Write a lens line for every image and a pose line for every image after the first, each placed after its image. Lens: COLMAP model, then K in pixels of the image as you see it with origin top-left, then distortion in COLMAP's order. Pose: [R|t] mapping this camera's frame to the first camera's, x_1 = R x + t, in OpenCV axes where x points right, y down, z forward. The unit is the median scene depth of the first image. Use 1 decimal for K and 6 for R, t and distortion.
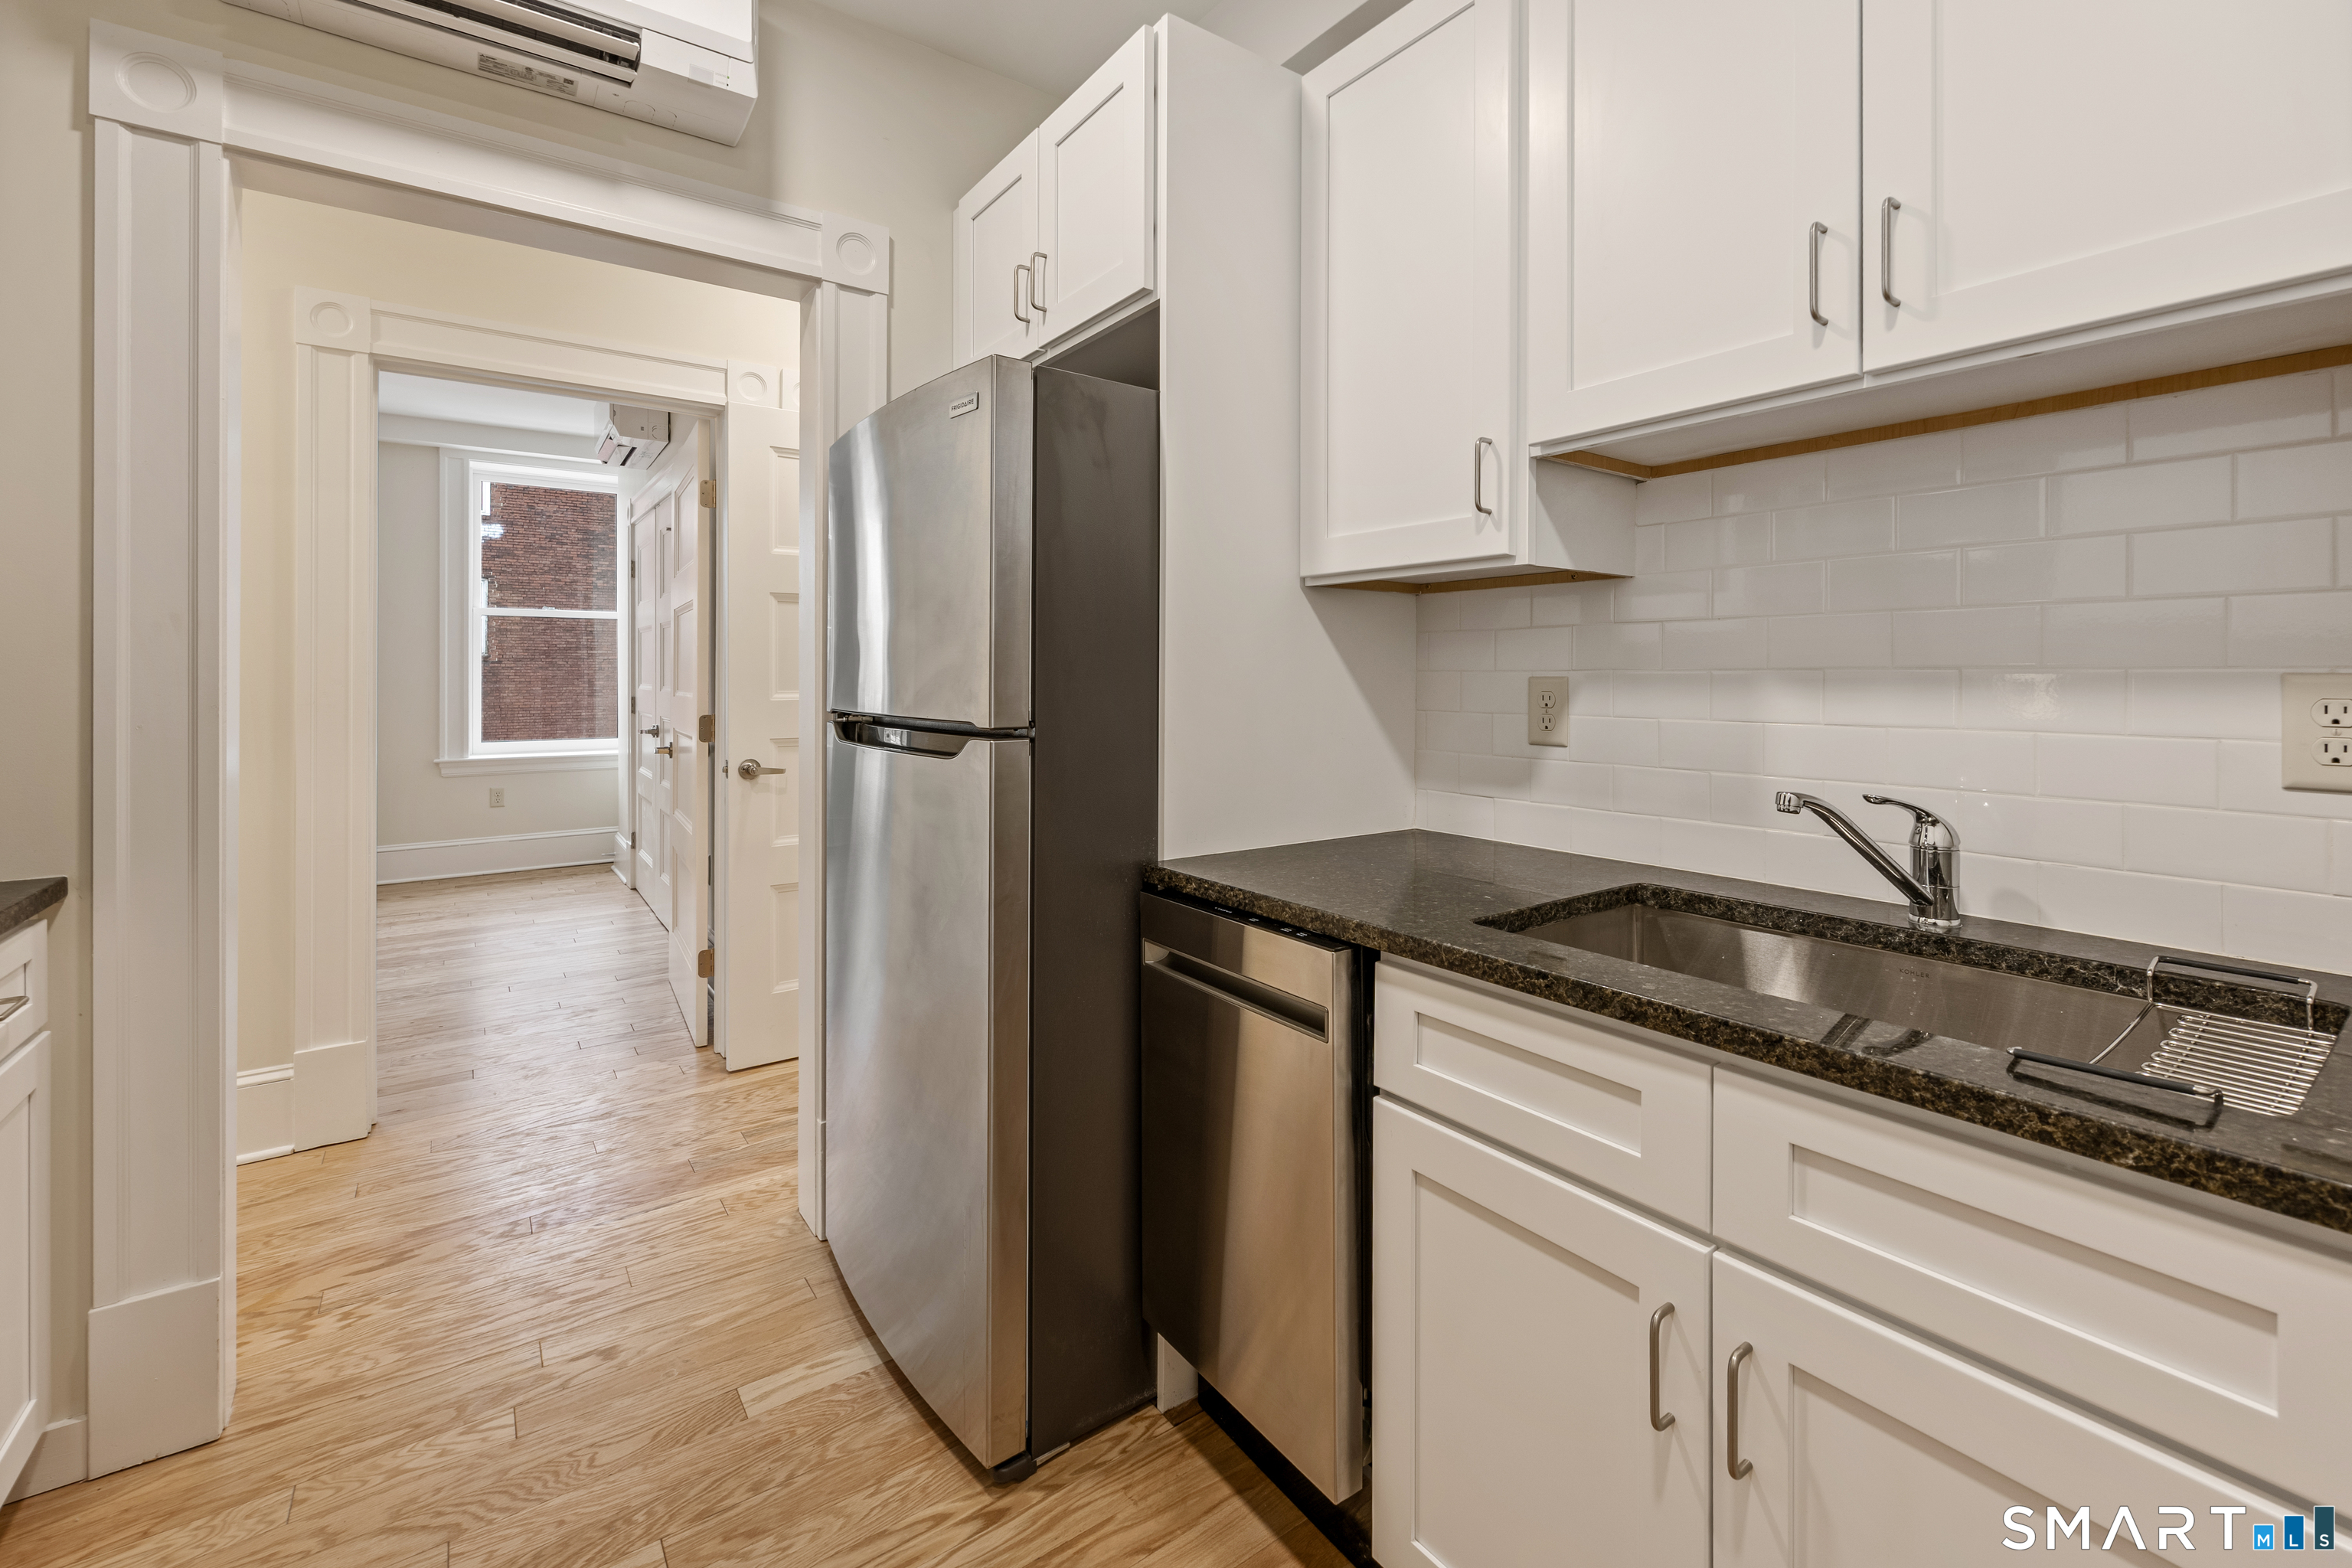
lens RADIAL K [[992.2, 0, 1178.2], [0, 992.2, 681.4], [0, 0, 1]] dist [0.001837, -0.000412]
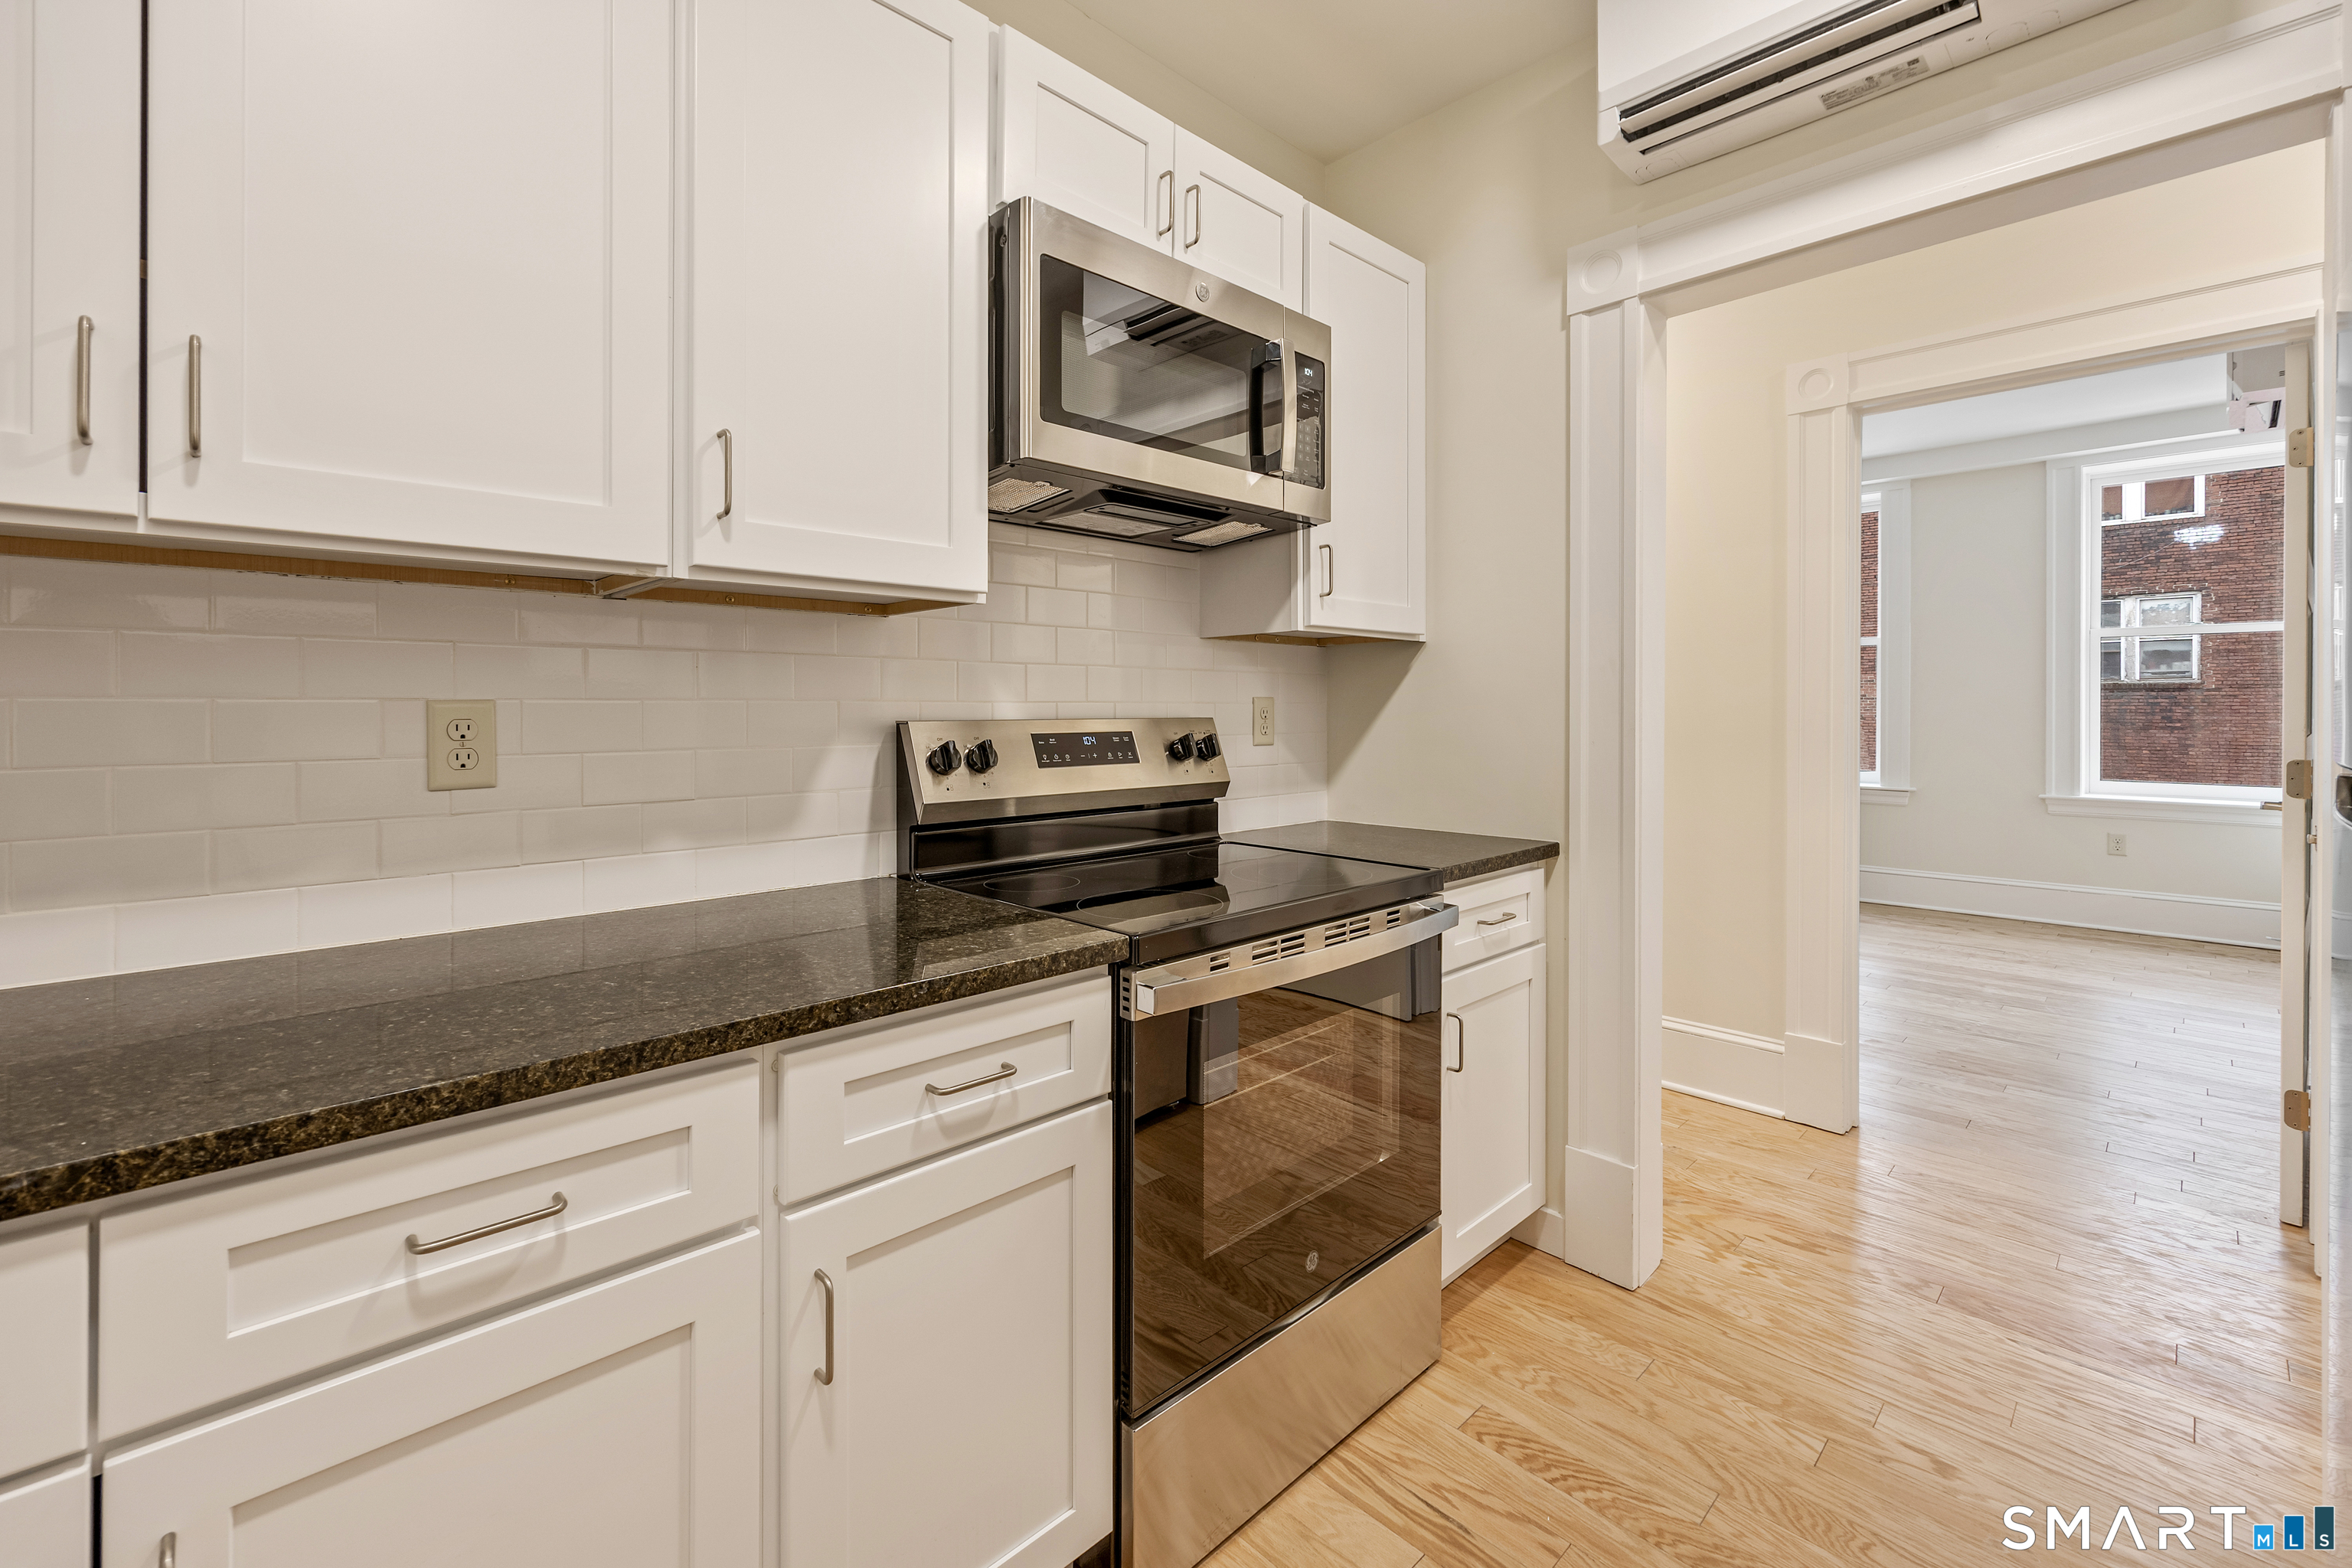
lens RADIAL K [[992.2, 0, 1181.0], [0, 992.2, 708.2], [0, 0, 1]] dist [0.001837, -0.000412]
pose [[0.143145, 0.002303, -0.989699, 0.201140], [-0.005638, 0.999983, 0.001511, 0.000277], [0.989686, 0.005363, 0.143155, 0.191441]]
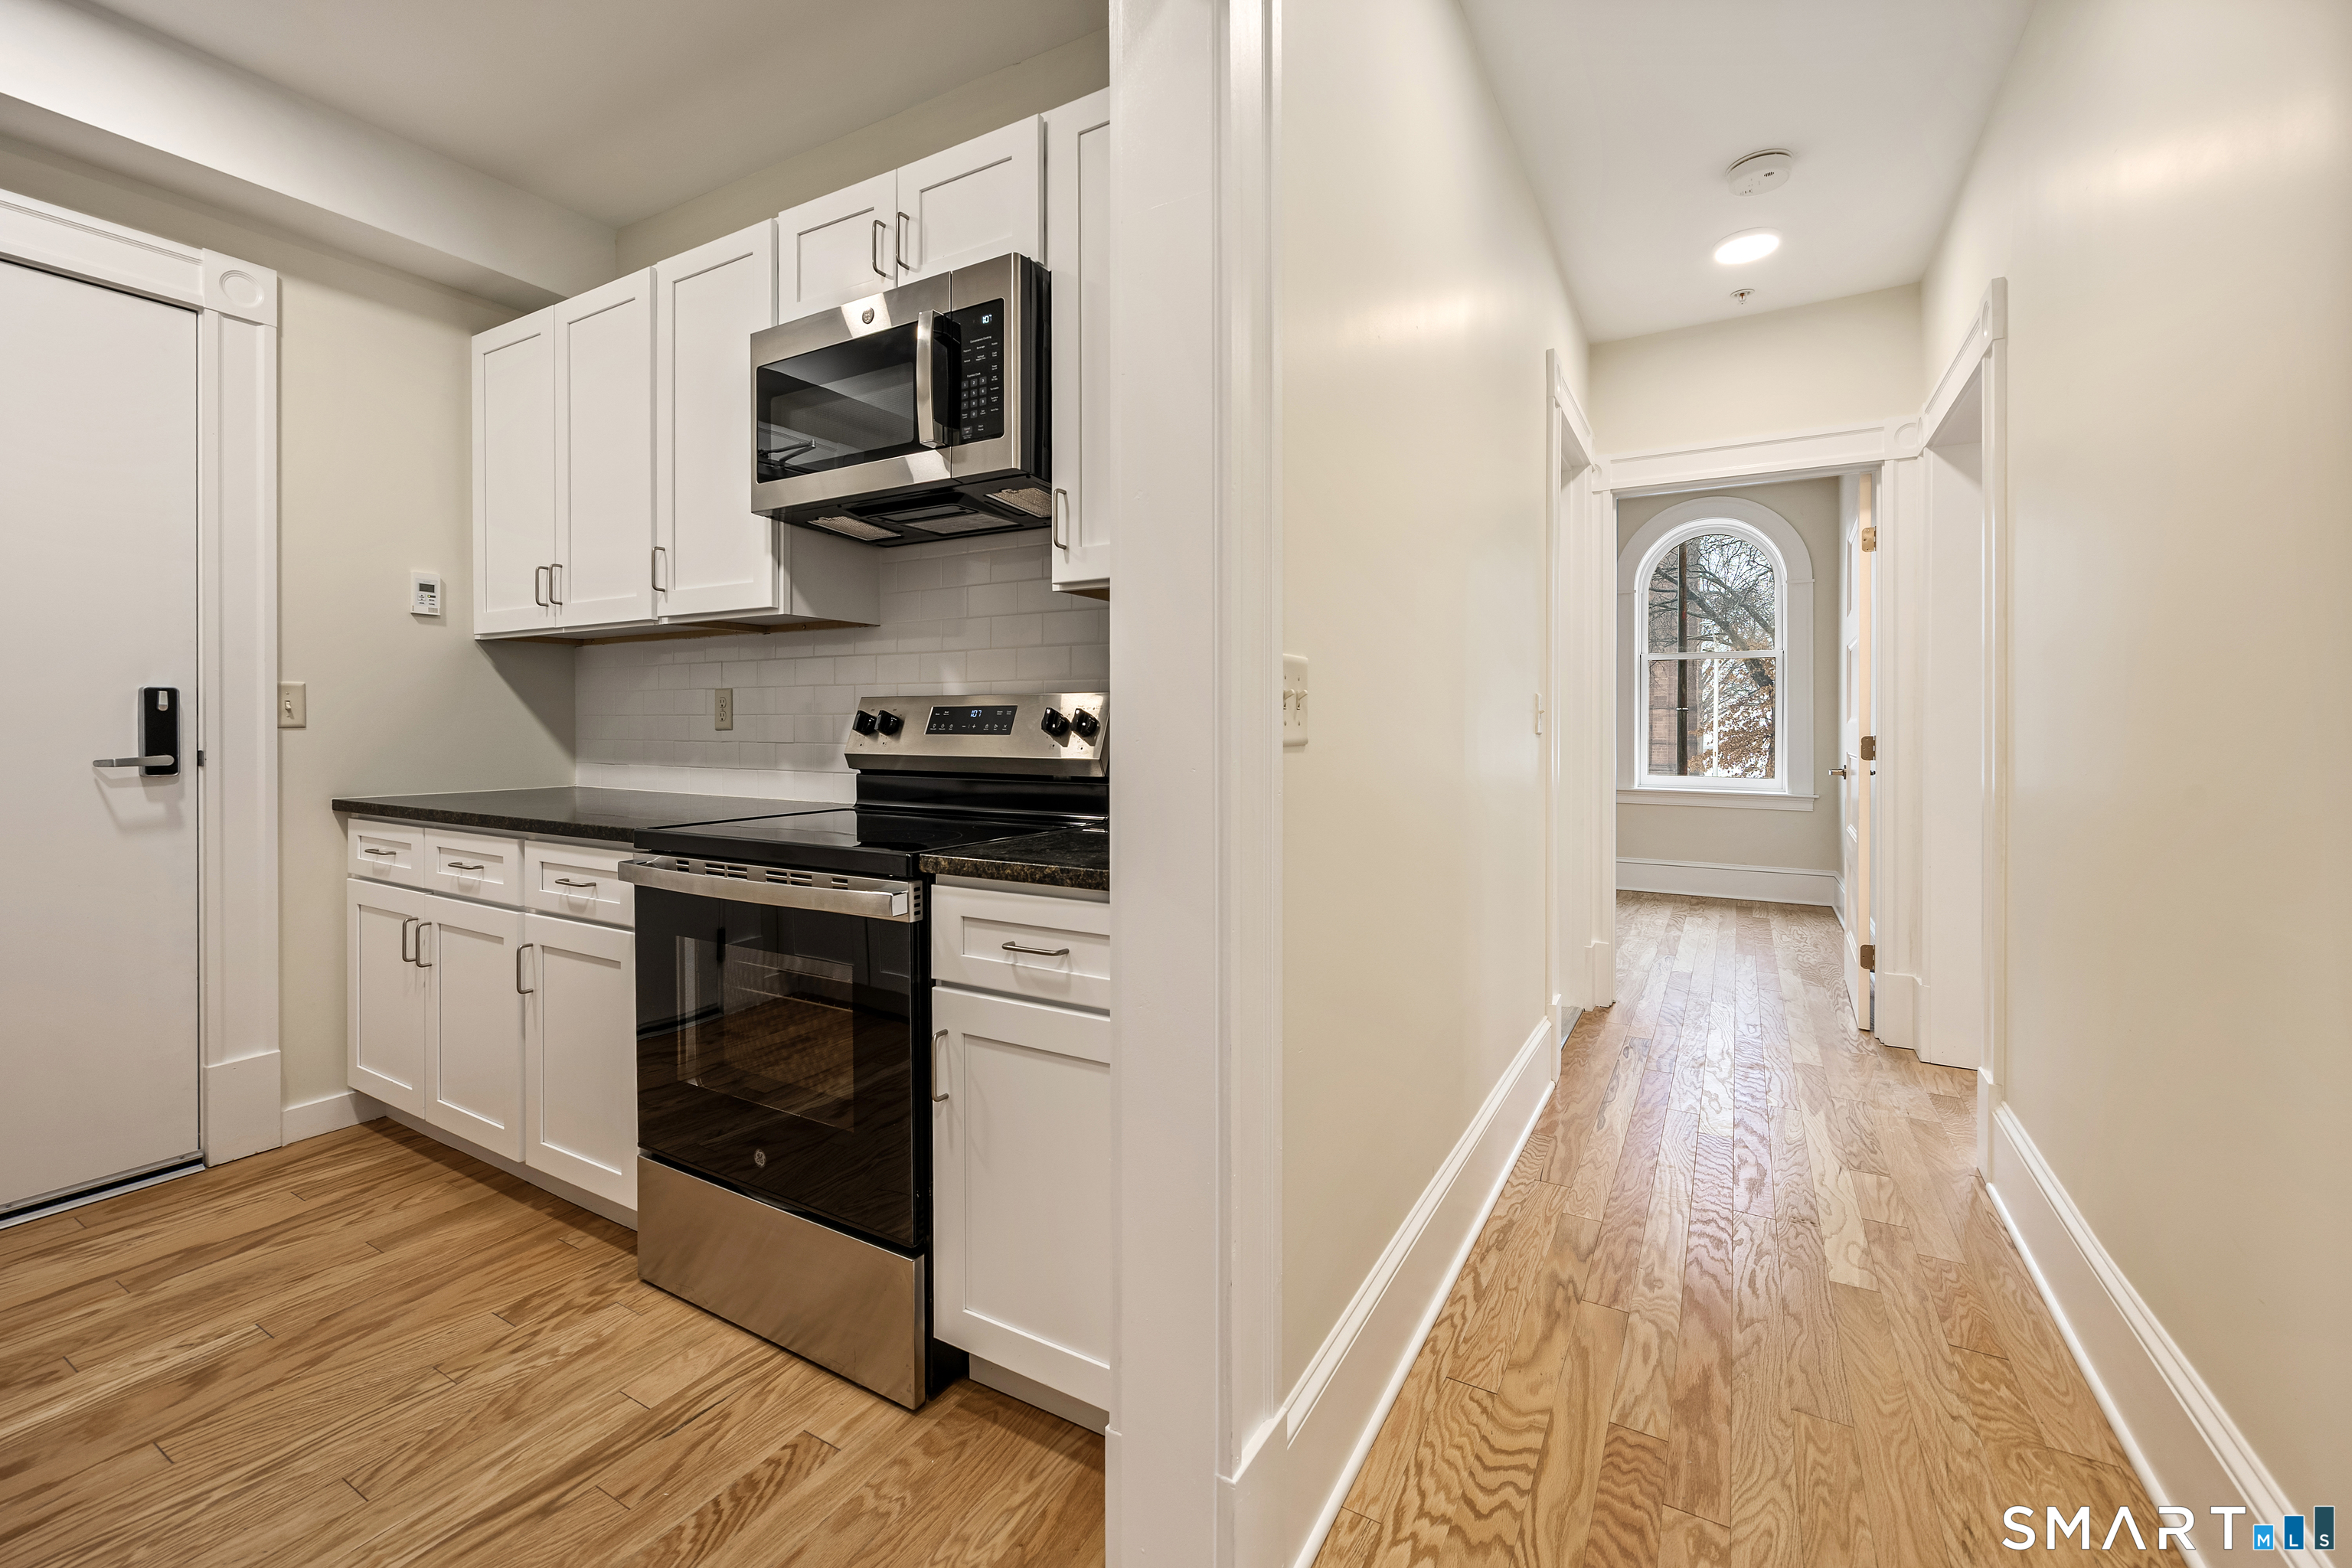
lens RADIAL K [[992.2, 0, 1155.7], [0, 992.2, 729.6], [0, 0, 1]] dist [0.001837, -0.000412]
pose [[-0.918270, 0.001211, -0.395954, -0.614034], [-0.002506, 0.999958, 0.008870, 0.047525], [0.395948, 0.009138, -0.918228, 1.498122]]
